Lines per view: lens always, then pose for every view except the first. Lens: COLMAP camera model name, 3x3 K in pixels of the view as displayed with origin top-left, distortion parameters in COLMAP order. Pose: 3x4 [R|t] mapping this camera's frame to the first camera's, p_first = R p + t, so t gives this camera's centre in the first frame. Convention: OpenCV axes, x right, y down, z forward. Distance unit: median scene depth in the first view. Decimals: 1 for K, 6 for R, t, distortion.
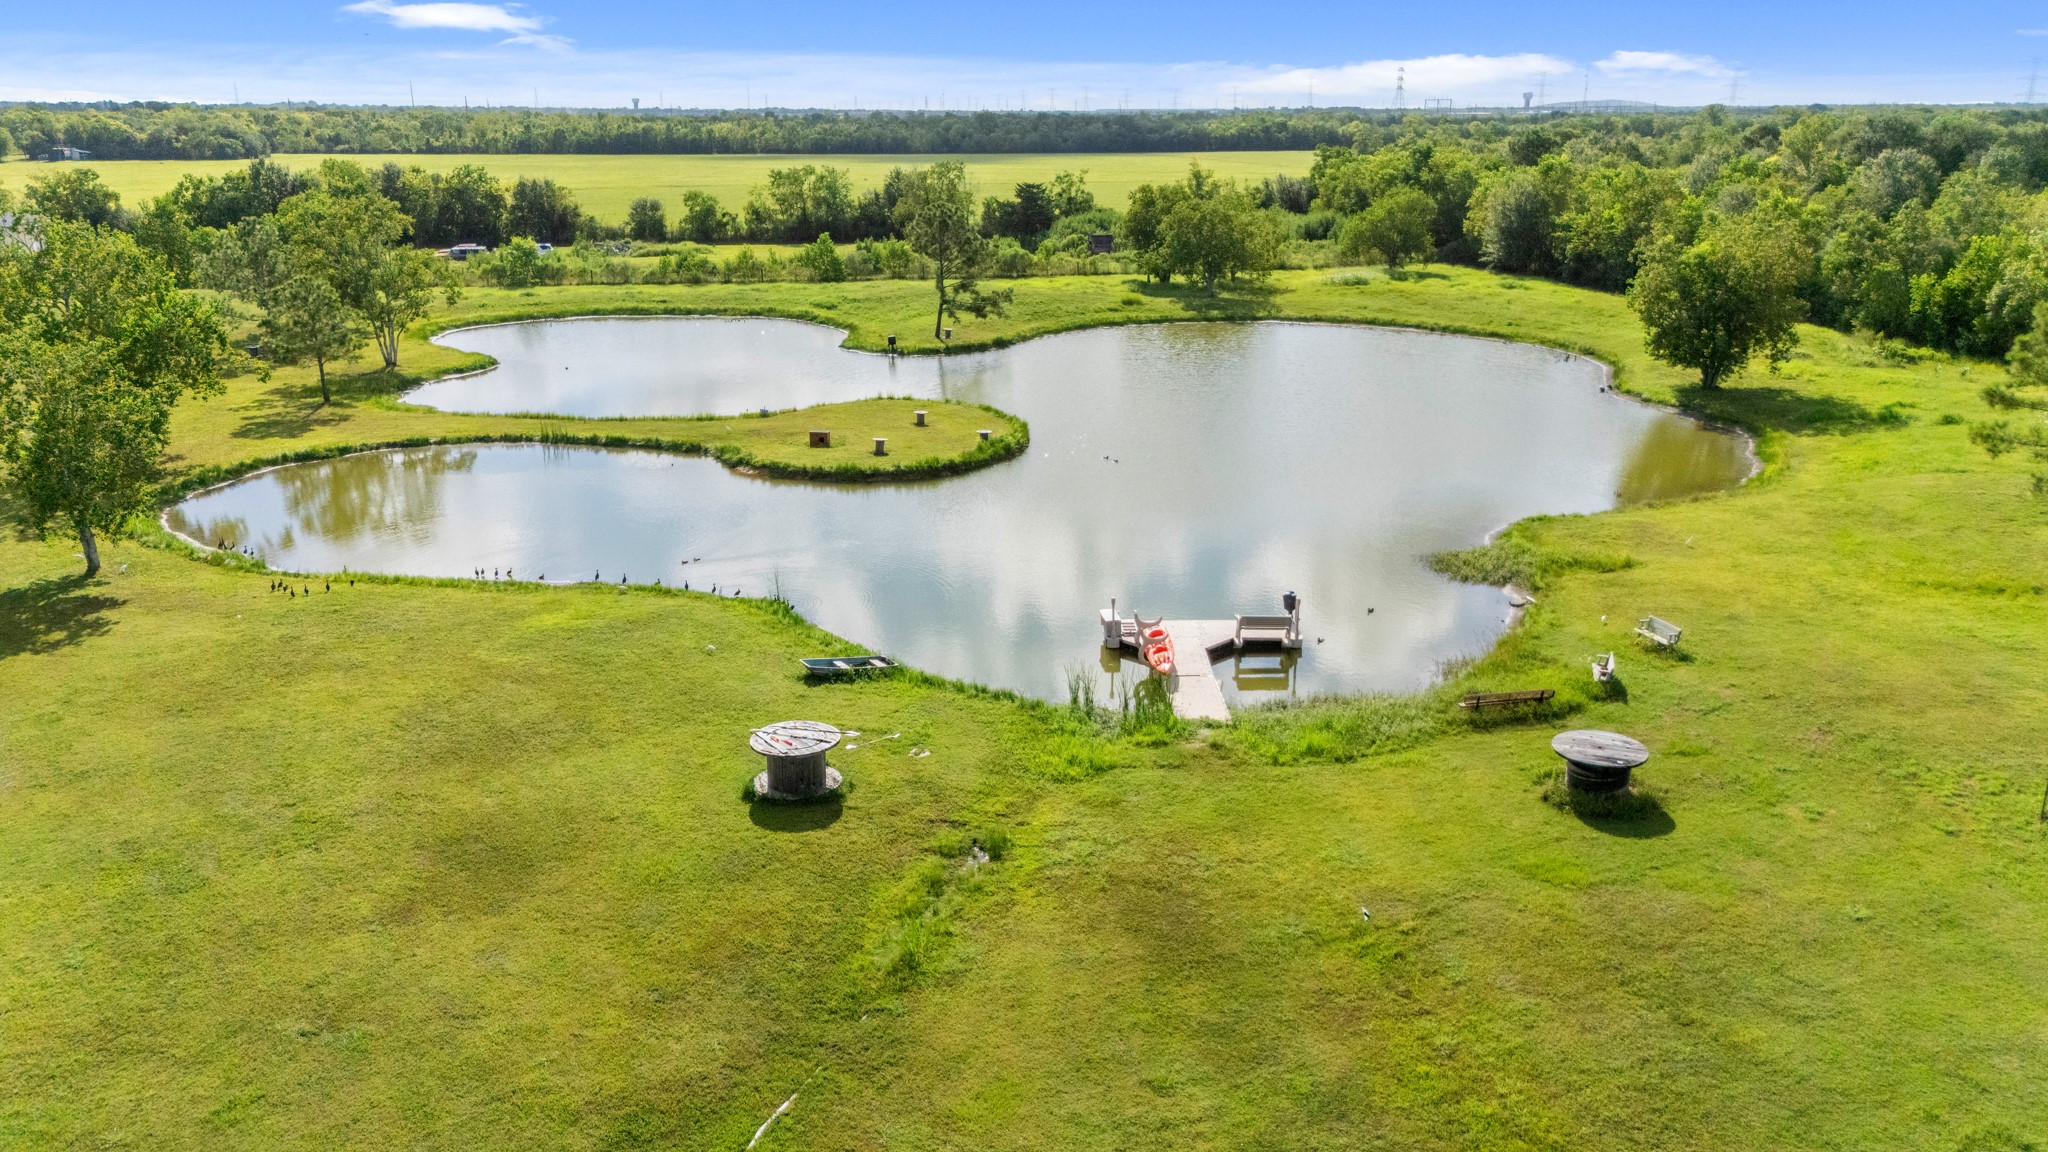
lens RADIAL K [[1528.1, 0, 1003.1], [0, 1528.1, 578.1], [0, 0, 1]] dist [0.089018, -0.140475]
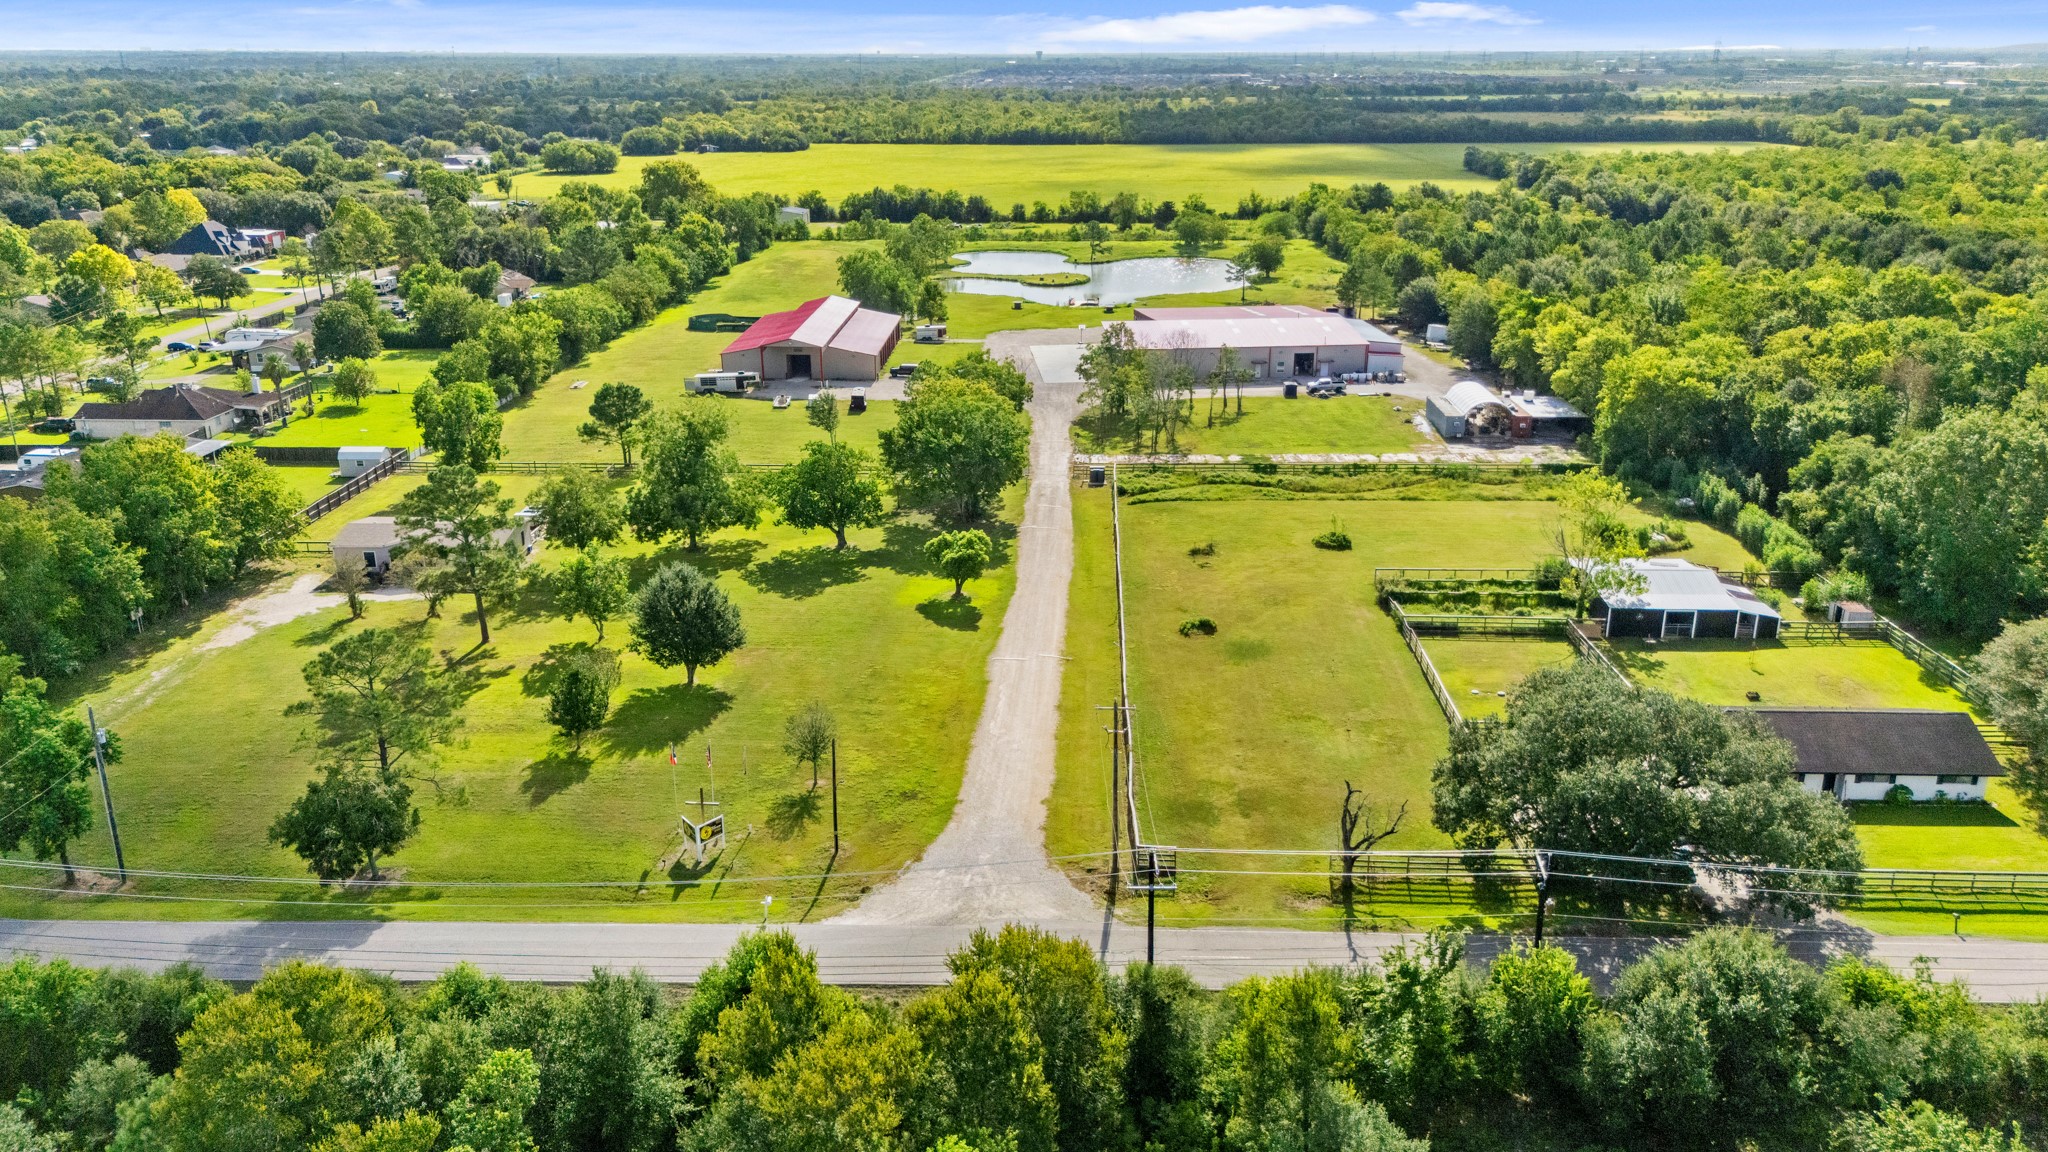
lens RADIAL K [[1528.1, 0, 1003.1], [0, 1528.1, 578.1], [0, 0, 1]] dist [0.089018, -0.140475]
pose [[0.969540, 0.078284, -0.232084, 0.467202], [-0.069434, 0.996522, 0.046072, 0.309901], [0.234884, -0.028554, 0.971604, -1.823306]]
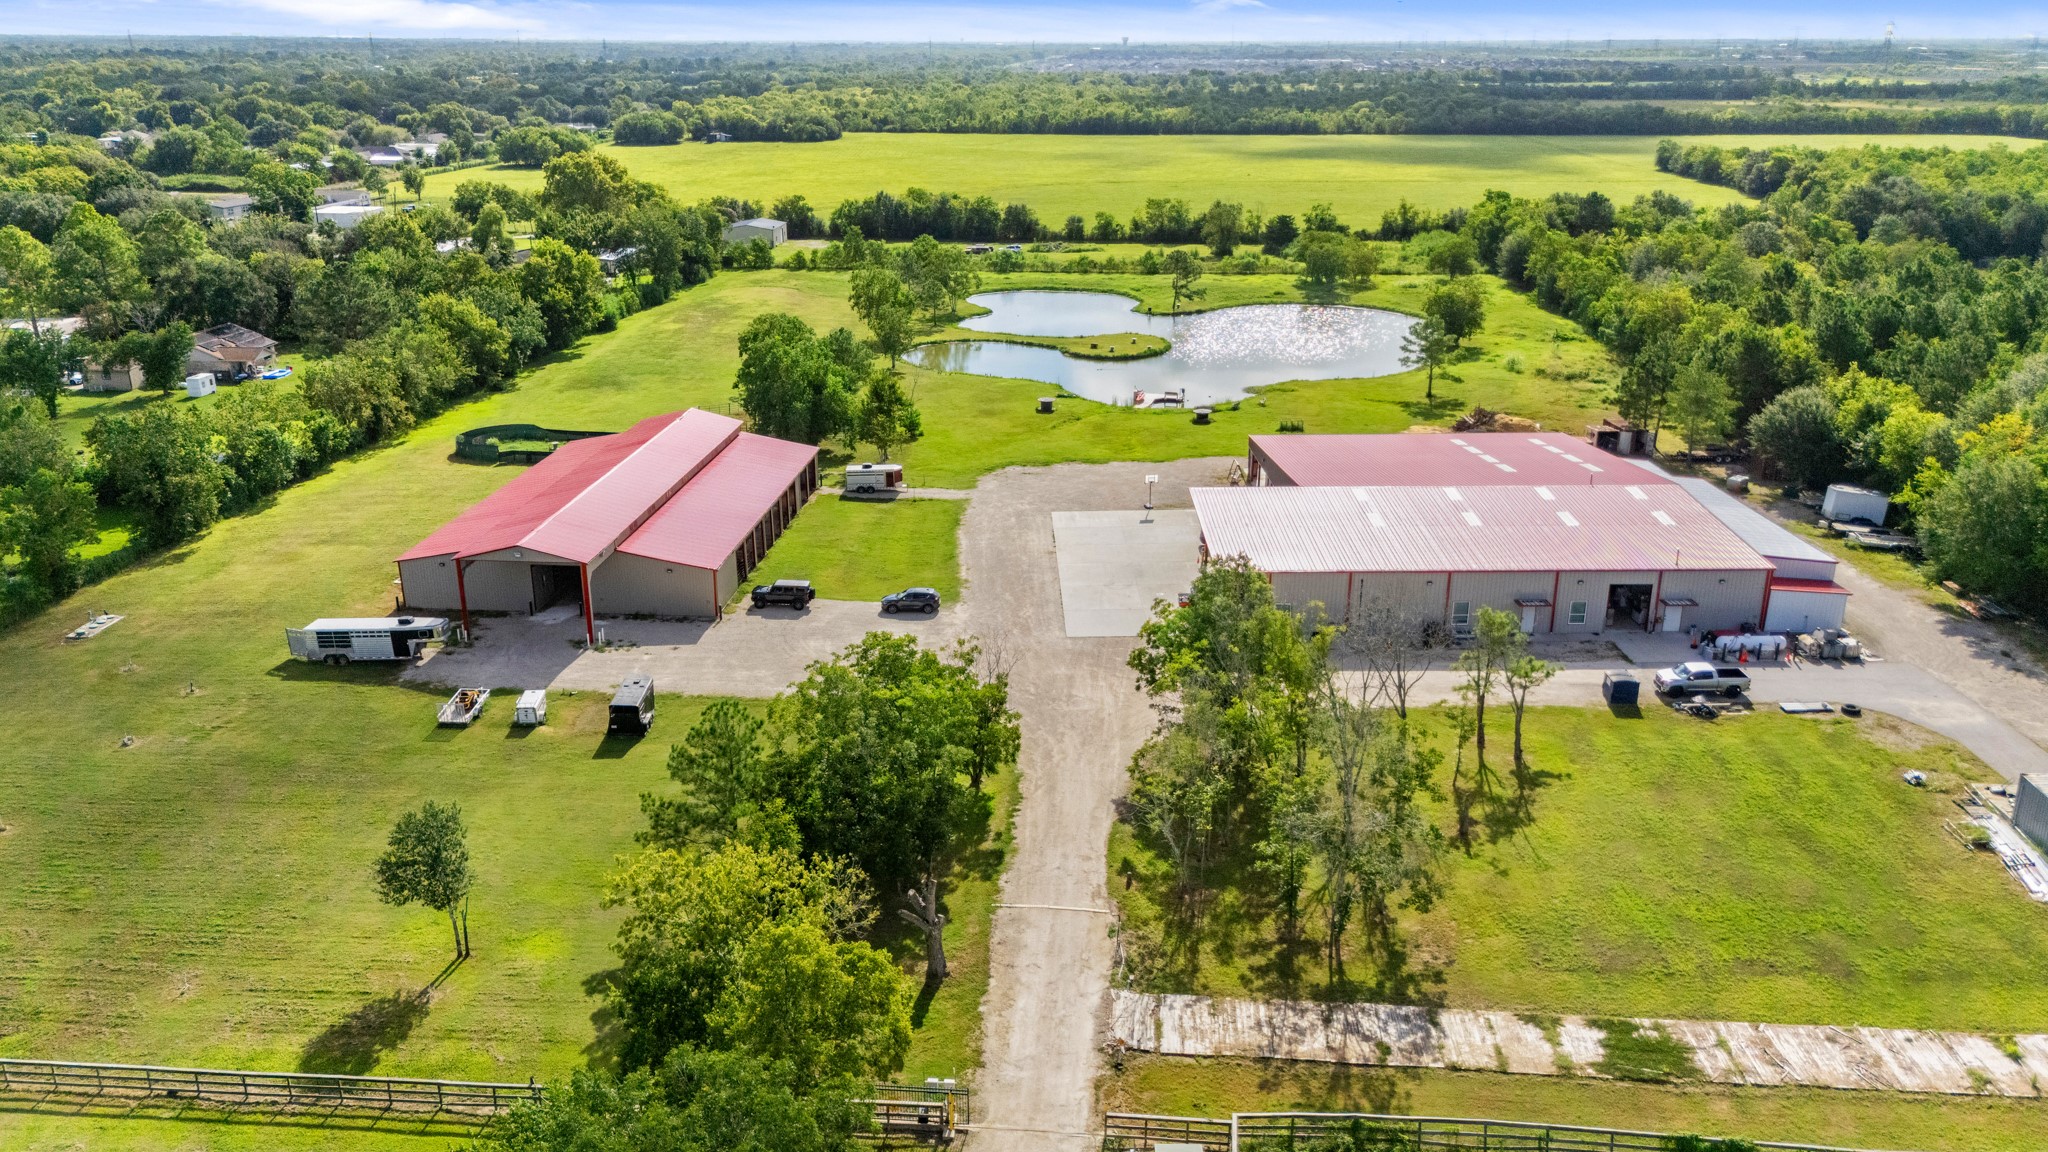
lens RADIAL K [[1528.1, 0, 1003.1], [0, 1528.1, 578.1], [0, 0, 1]] dist [0.089018, -0.140475]
pose [[0.954984, 0.099094, -0.279618, 0.295968], [-0.086857, 0.994654, 0.055851, 0.104187], [0.283658, -0.029050, 0.958486, -0.964057]]
